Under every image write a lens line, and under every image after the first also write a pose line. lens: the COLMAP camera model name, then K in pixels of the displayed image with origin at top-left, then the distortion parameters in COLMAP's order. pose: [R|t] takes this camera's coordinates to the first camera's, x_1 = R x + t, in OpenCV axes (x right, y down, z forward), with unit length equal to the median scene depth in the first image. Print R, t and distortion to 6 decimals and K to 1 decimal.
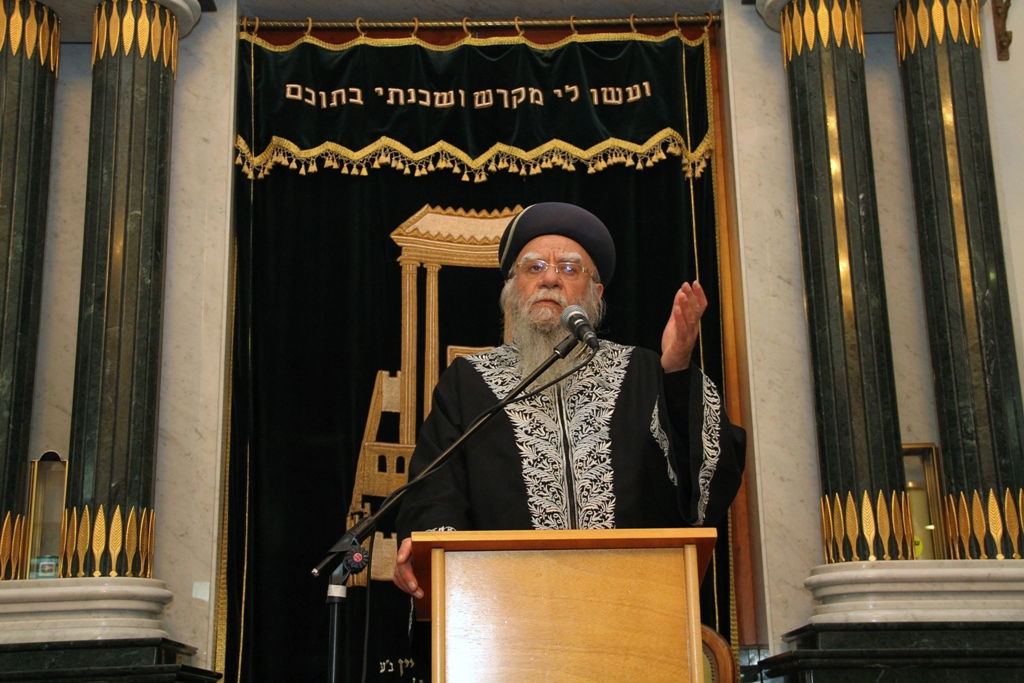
lens RADIAL K [[1412.7, 0, 505.5], [0, 1412.7, 329.1], [0, 0, 1]] dist [0.042147, 0.000000]
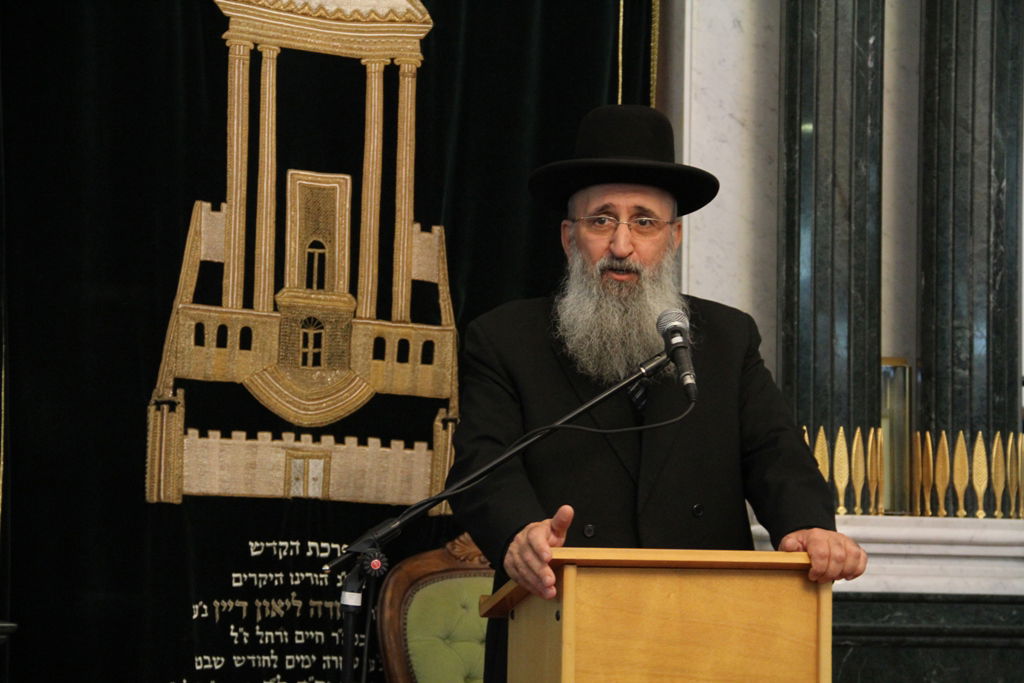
lens RADIAL K [[2689.9, 0, 553.5], [0, 2689.9, 385.4], [0, 0, 1]] dist [0.401604, 0.000000]
pose [[0.941412, 0.054917, 0.332757, -0.398531], [-0.126194, 0.972339, 0.196548, -0.183862], [-0.312759, -0.227025, 0.922302, -0.352203]]
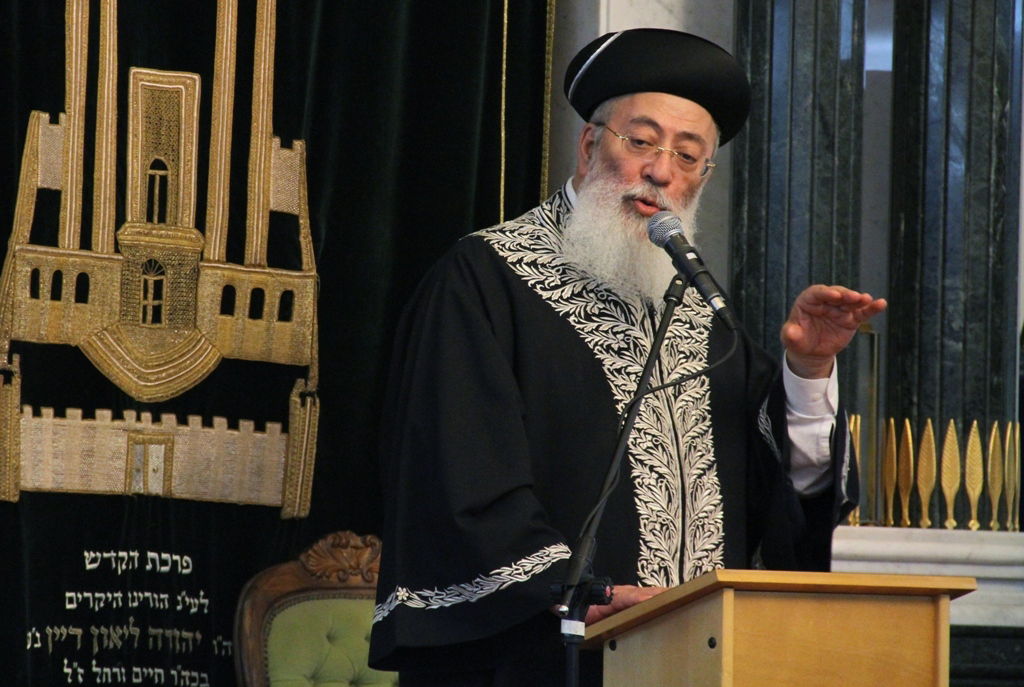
lens RADIAL K [[7042.8, 0, 508.3], [0, 7042.8, 338.2], [0, 0, 1]] dist [1.623909, 0.000000]
pose [[0.832798, 0.059559, 0.550364, -1.562632], [-0.194297, 0.962394, 0.189858, -0.479660], [-0.518359, -0.265047, 0.813052, -1.461460]]
